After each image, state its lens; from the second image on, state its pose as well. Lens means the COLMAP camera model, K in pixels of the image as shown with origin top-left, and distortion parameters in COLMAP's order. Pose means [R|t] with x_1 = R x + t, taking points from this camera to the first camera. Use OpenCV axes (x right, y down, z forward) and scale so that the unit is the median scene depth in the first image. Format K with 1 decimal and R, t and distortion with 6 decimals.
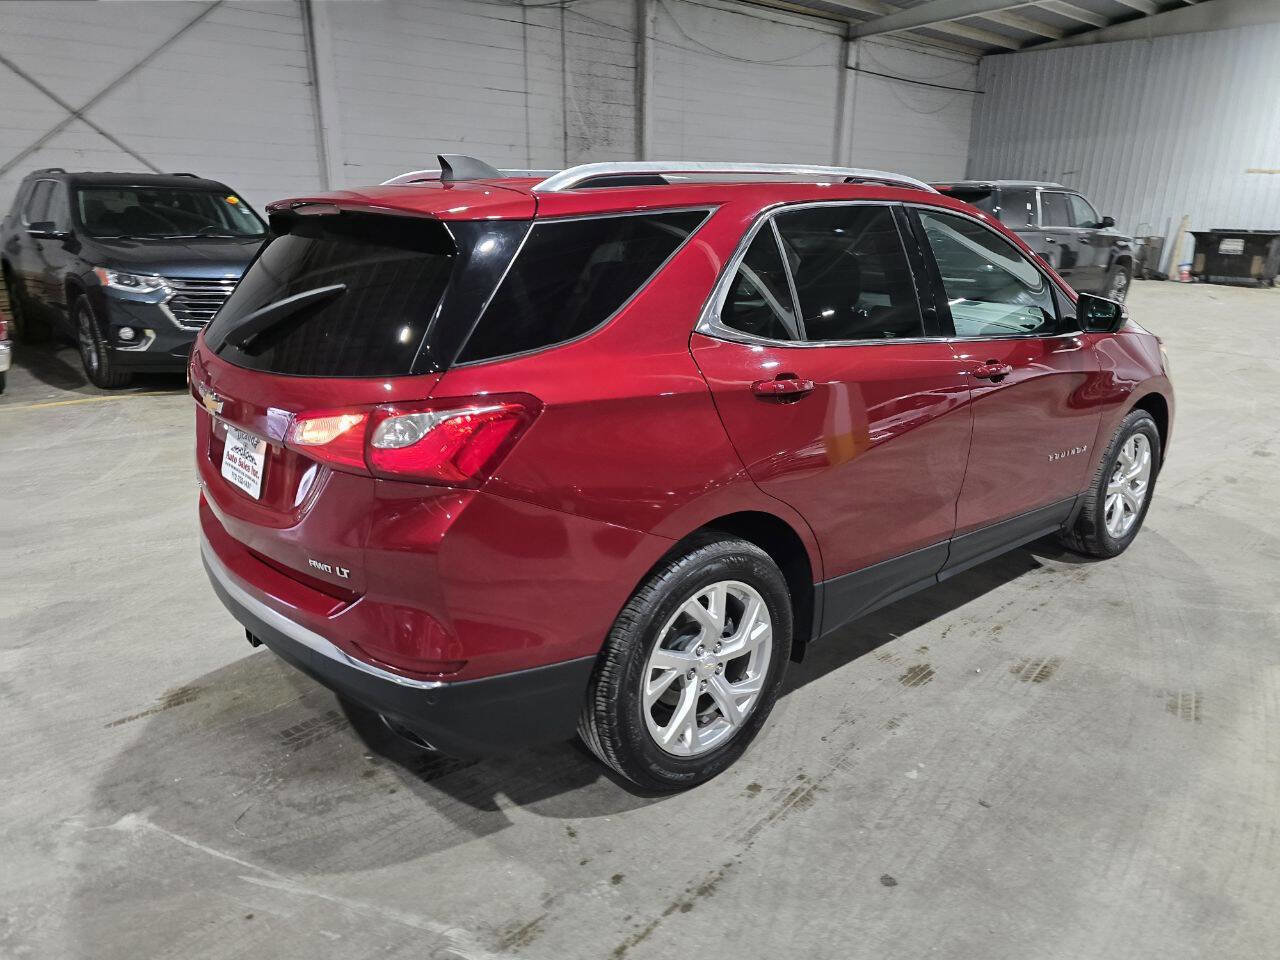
lens RADIAL K [[889.9, 0, 681.8], [0, 889.9, 476.7], [0, 0, 1]] dist [0.054066, -0.041563]
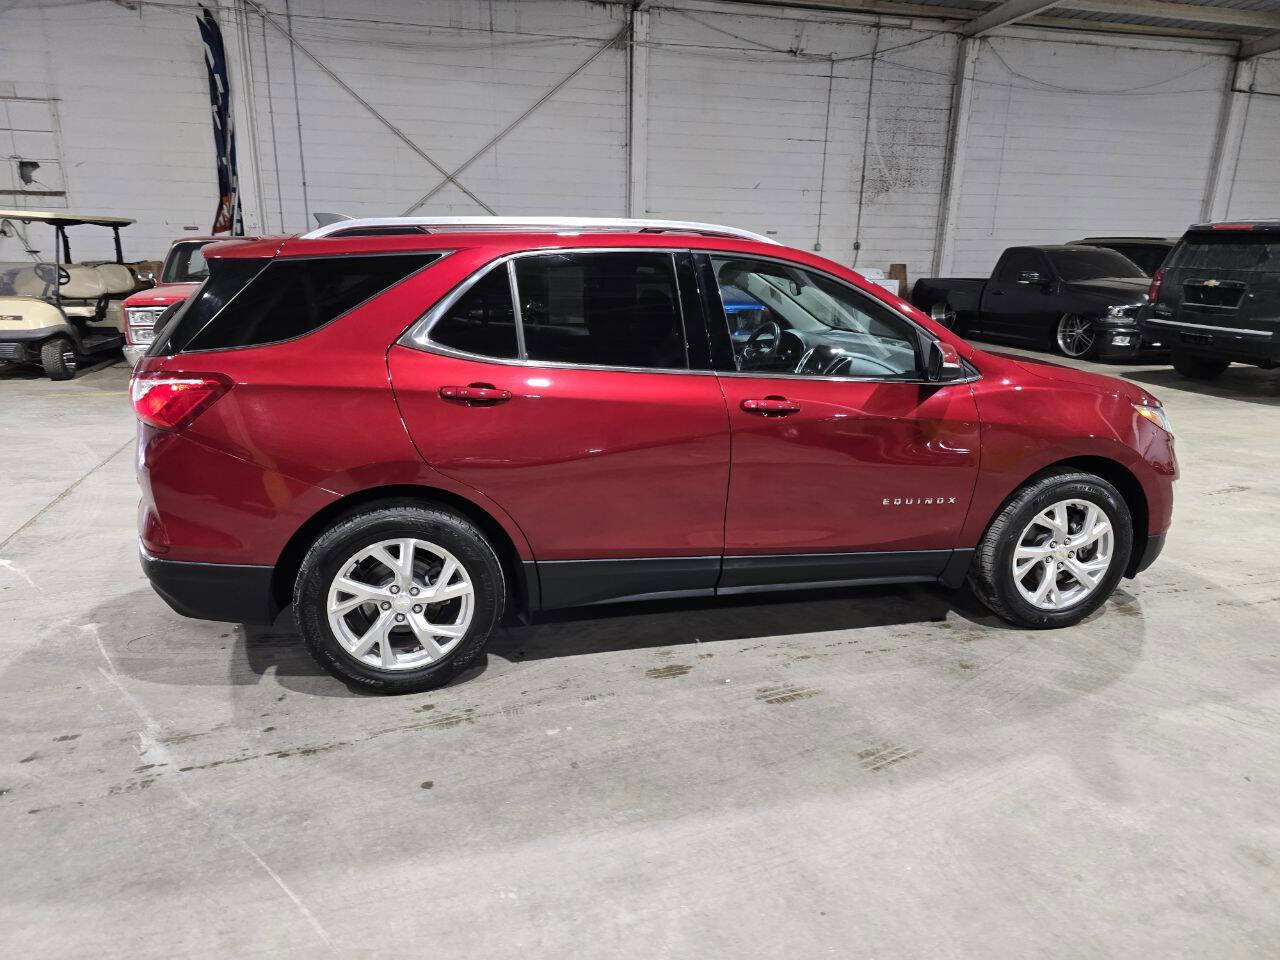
lens RADIAL K [[867.4, 0, 649.4], [0, 867.4, 482.2], [0, 0, 1]] dist [0.046444, -0.035347]
pose [[0.889989, 0.124470, -0.438664, 0.662941], [-0.136615, 0.990617, 0.003913, -0.011662], [0.435035, 0.056445, 0.898643, 0.008900]]
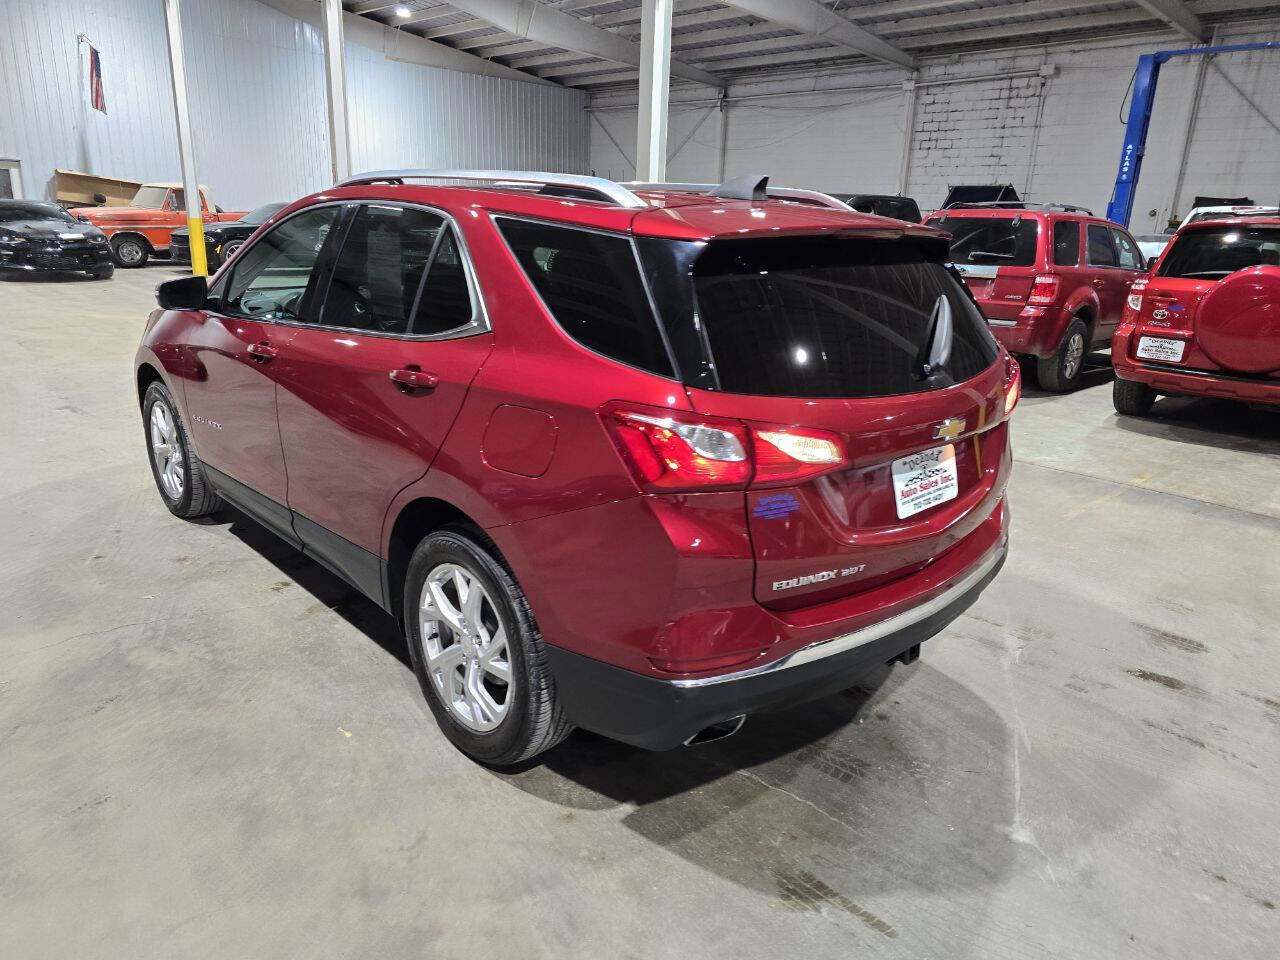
lens RADIAL K [[871.8, 0, 626.3], [0, 871.8, 460.3], [0, 0, 1]] dist [0.048097, -0.034848]
pose [[-0.015158, -0.303245, 0.952792, -1.026979], [0.265116, 0.917577, 0.296254, -0.308651], [-0.964097, 0.257091, 0.066486, 0.899653]]
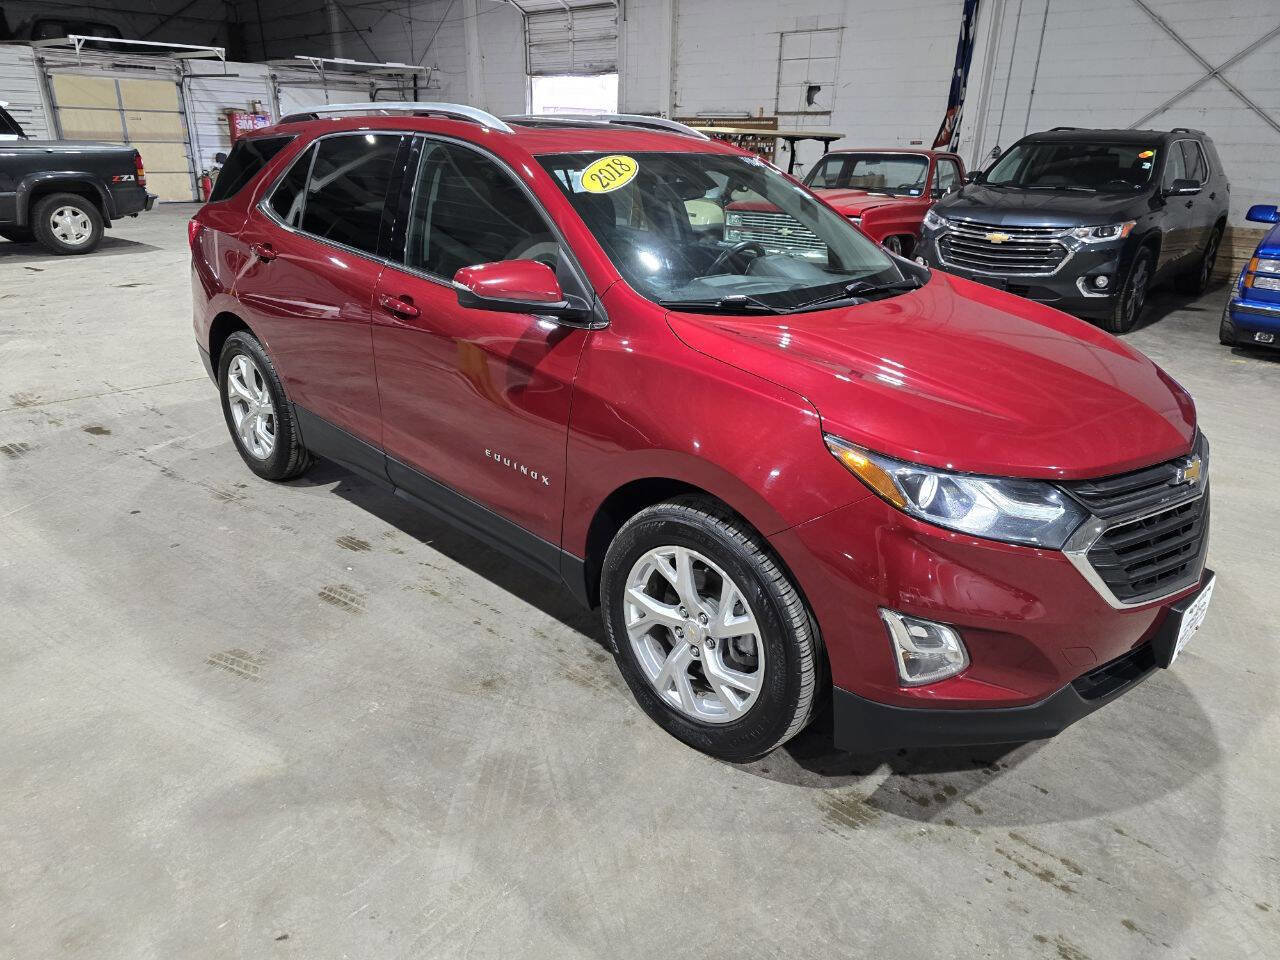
lens RADIAL K [[876.3, 0, 645.7], [0, 876.3, 478.0], [0, 0, 1]] dist [0.047422, -0.036911]
pose [[0.065853, 0.346056, -0.935900, 1.293839], [-0.310276, 0.898540, 0.310410, -0.320837], [0.948363, 0.269946, 0.166545, 1.104338]]
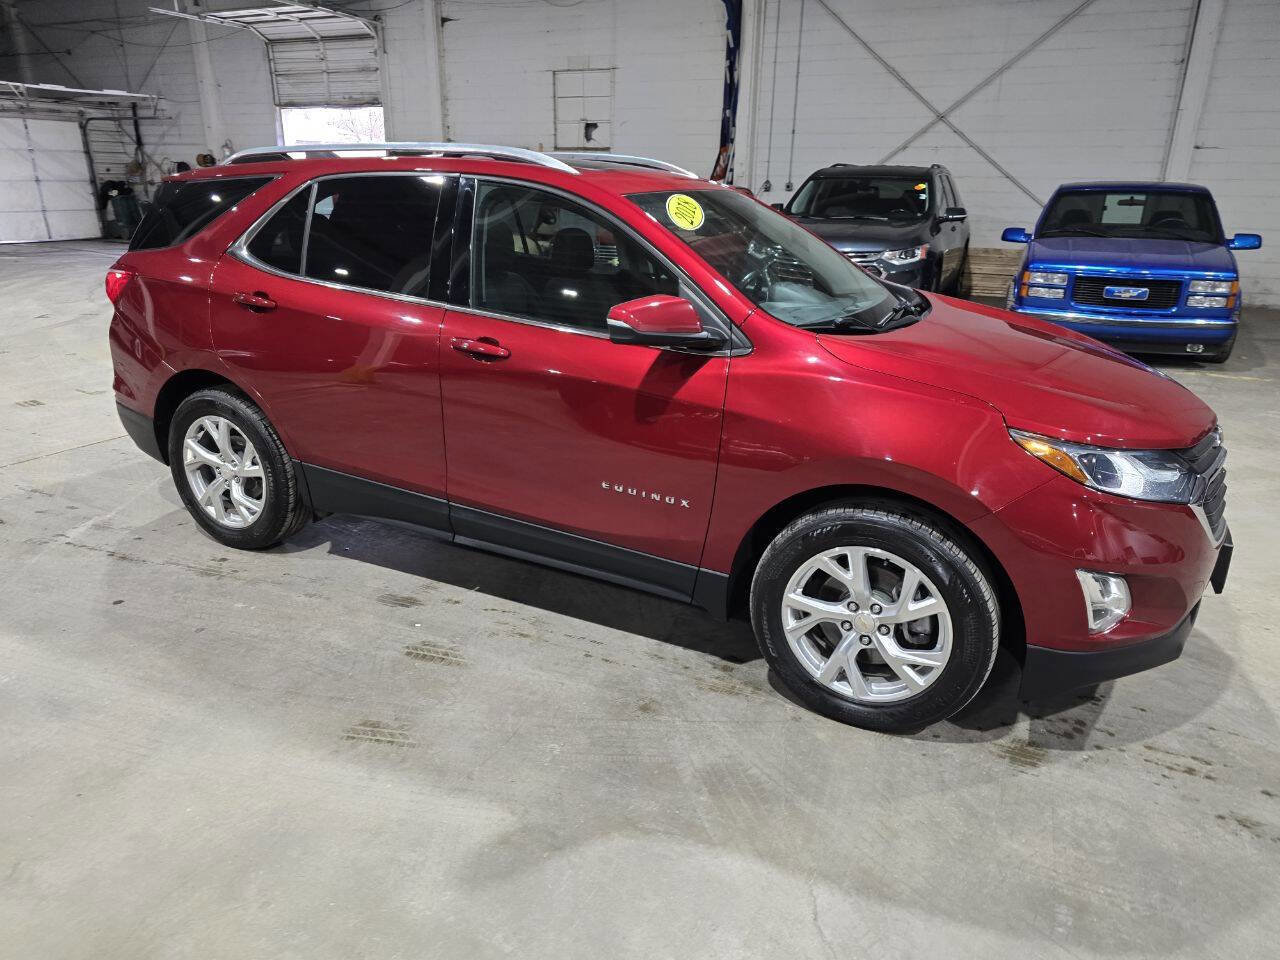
lens RADIAL K [[880.6, 0, 642.9], [0, 880.6, 491.7], [0, 0, 1]] dist [0.046345, -0.034940]
pose [[0.358766, 0.303579, -0.882681, 1.262211], [-0.281838, 0.936730, 0.207615, -0.213343], [0.889862, 0.174288, 0.421627, 0.751561]]
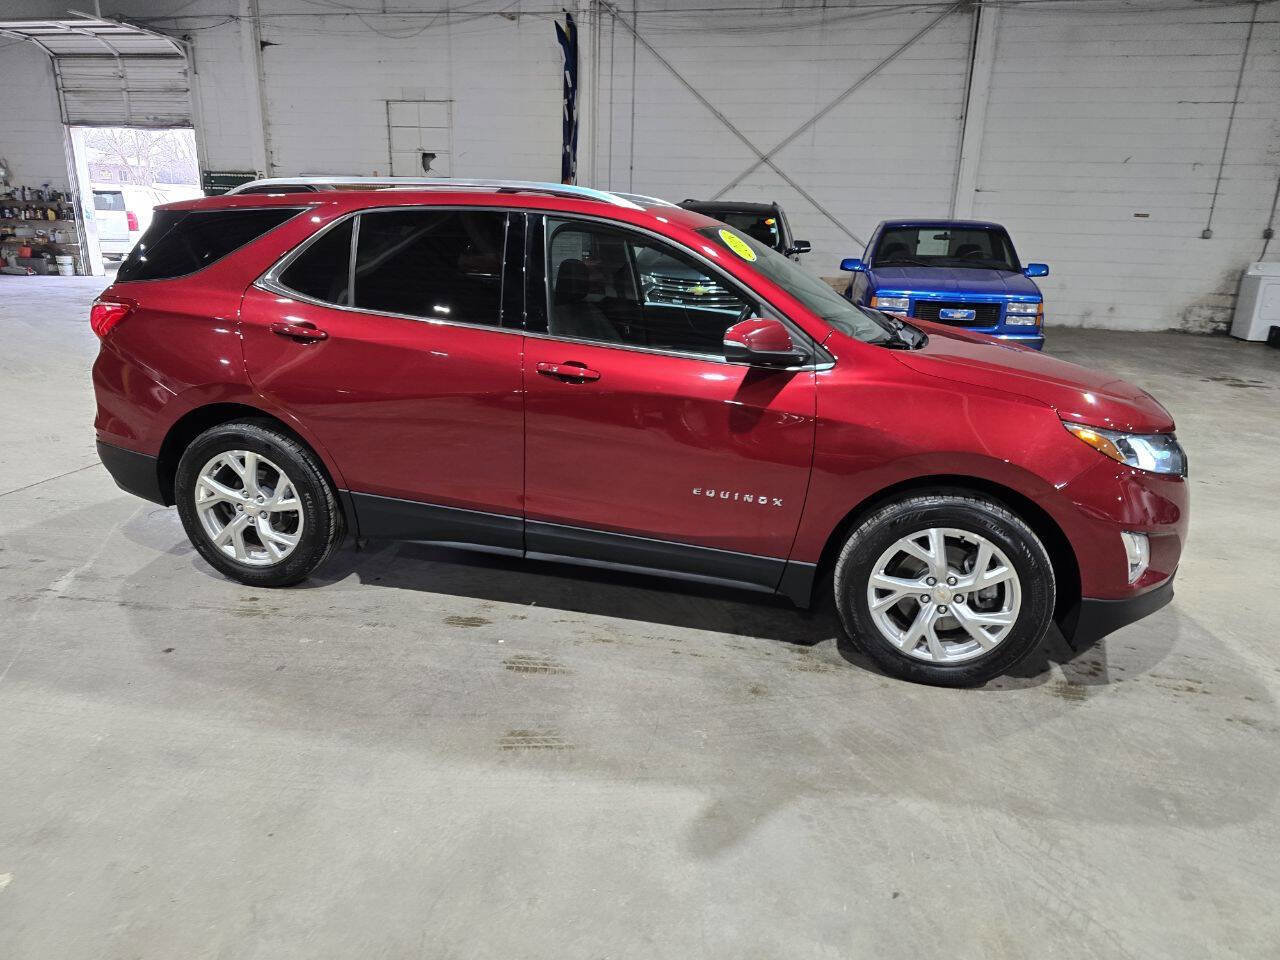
lens RADIAL K [[876.3, 0, 645.7], [0, 876.3, 478.0], [0, 0, 1]] dist [0.047422, -0.036911]
pose [[0.569078, 0.239141, -0.786741, 1.187210], [-0.259247, 0.960159, 0.104331, -0.124687], [0.780347, 0.144588, 0.608402, 0.453881]]
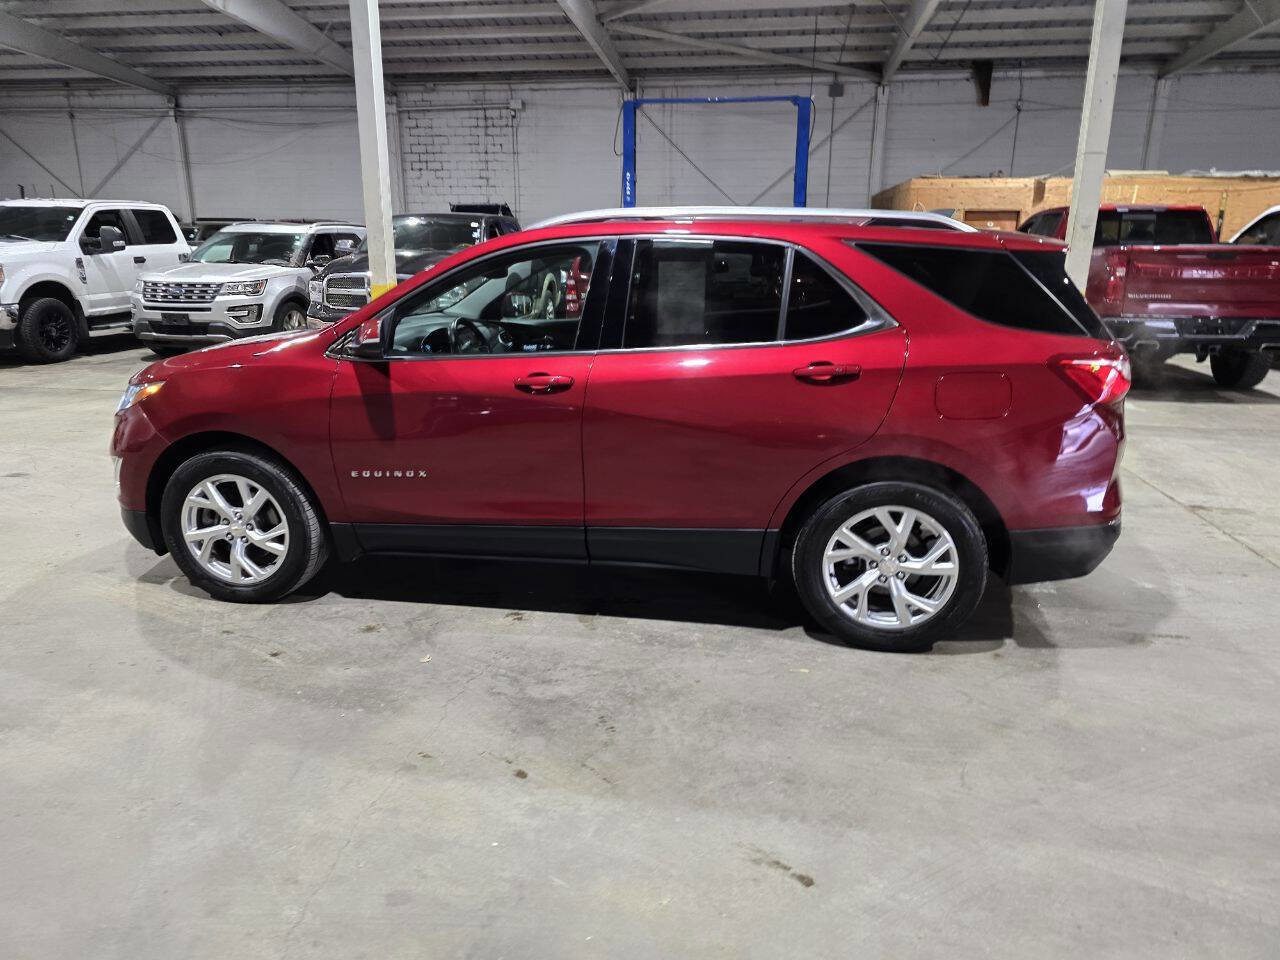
lens RADIAL K [[871.8, 0, 626.3], [0, 871.8, 460.3], [0, 0, 1]] dist [0.048097, -0.034848]
pose [[-0.613882, -0.225613, 0.756471, -0.892146], [0.213879, 0.874909, 0.434501, -0.587719], [-0.759872, 0.428525, -0.488836, 1.817853]]
